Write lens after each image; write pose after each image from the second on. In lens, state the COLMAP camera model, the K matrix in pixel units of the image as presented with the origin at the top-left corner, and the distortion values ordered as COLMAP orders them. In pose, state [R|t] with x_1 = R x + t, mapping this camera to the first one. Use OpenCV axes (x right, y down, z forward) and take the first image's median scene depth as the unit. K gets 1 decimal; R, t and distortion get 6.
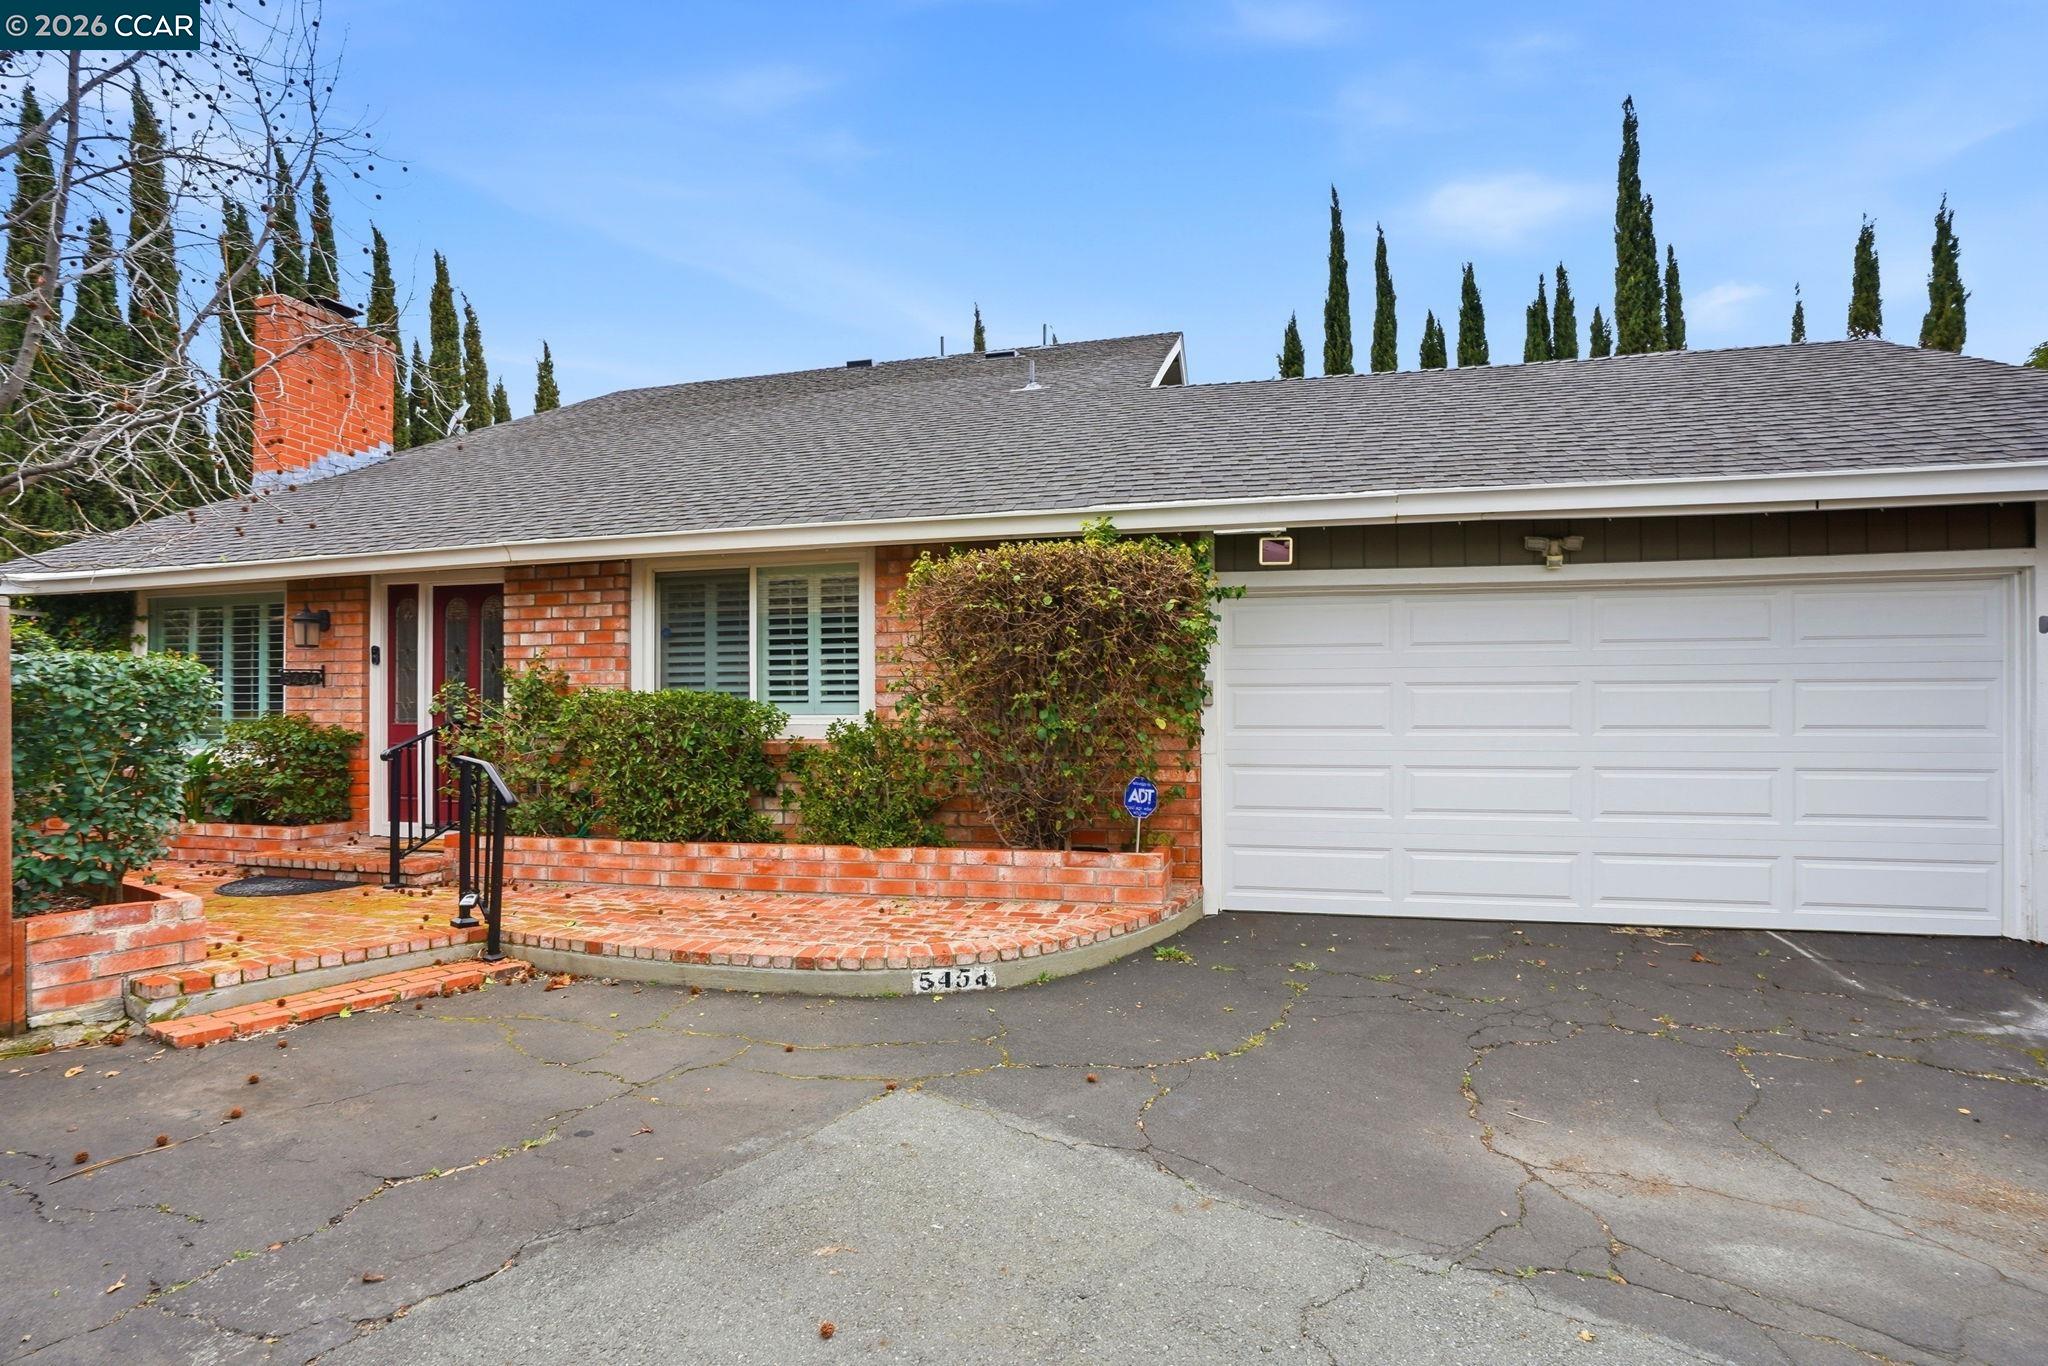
lens RADIAL K [[901.5, 0, 1034.8], [0, 901.5, 696.3], [0, 0, 1]] dist [-0.029834, 0.006364]
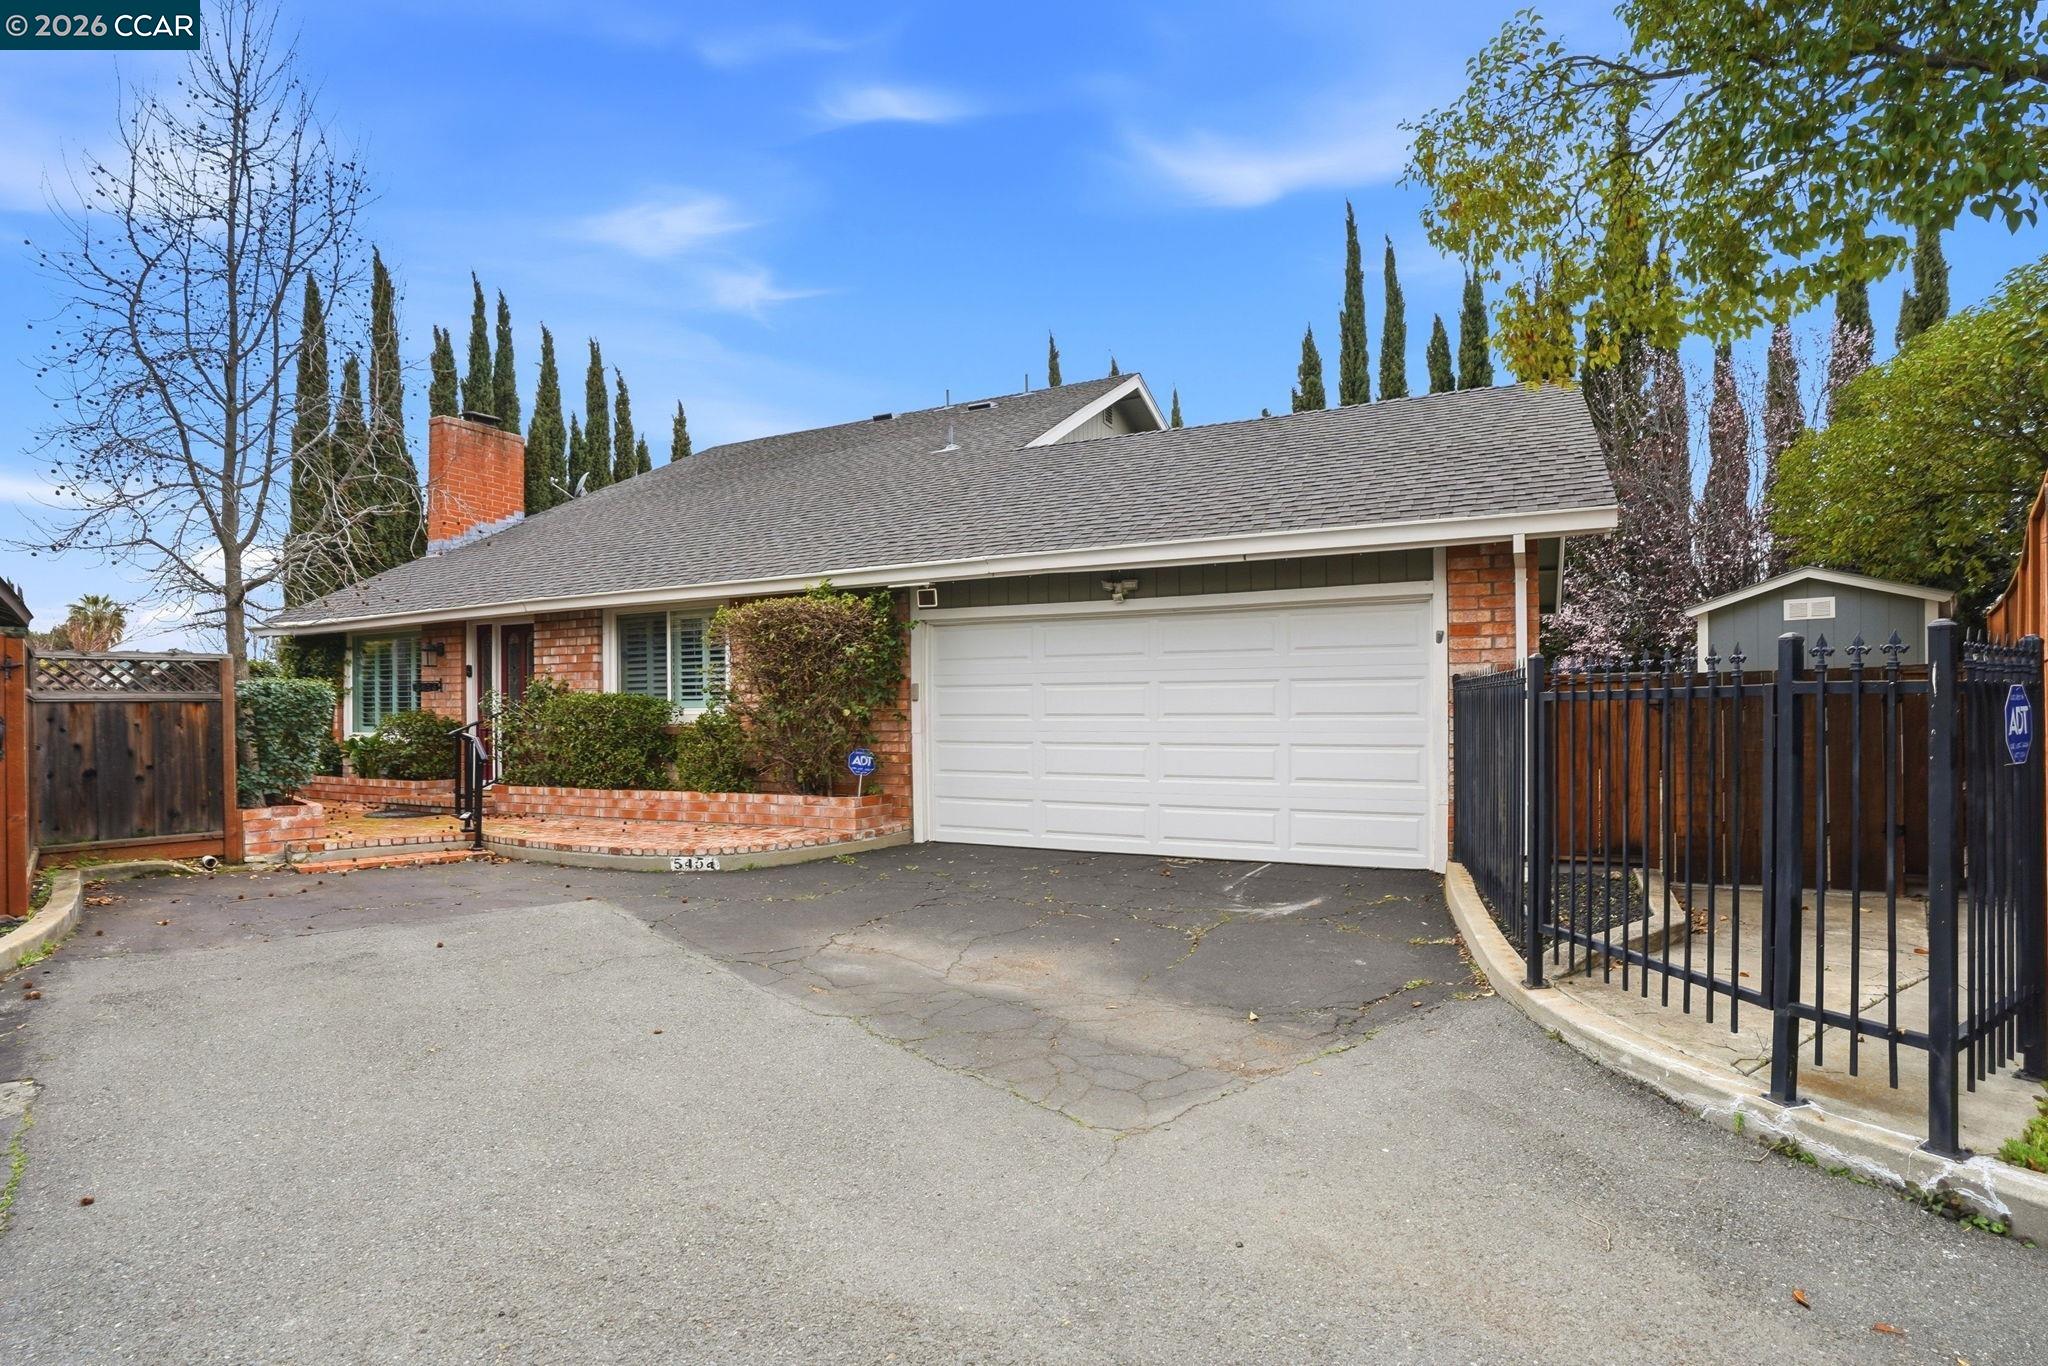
lens RADIAL K [[901.5, 0, 1026.3], [0, 901.5, 689.4], [0, 0, 1]] dist [-0.029834, 0.006364]
pose [[0.978606, -0.010010, -0.205499, 0.582943], [0.010152, 0.999948, -0.000361, -0.004827], [0.205492, -0.001733, 0.978657, -0.352330]]
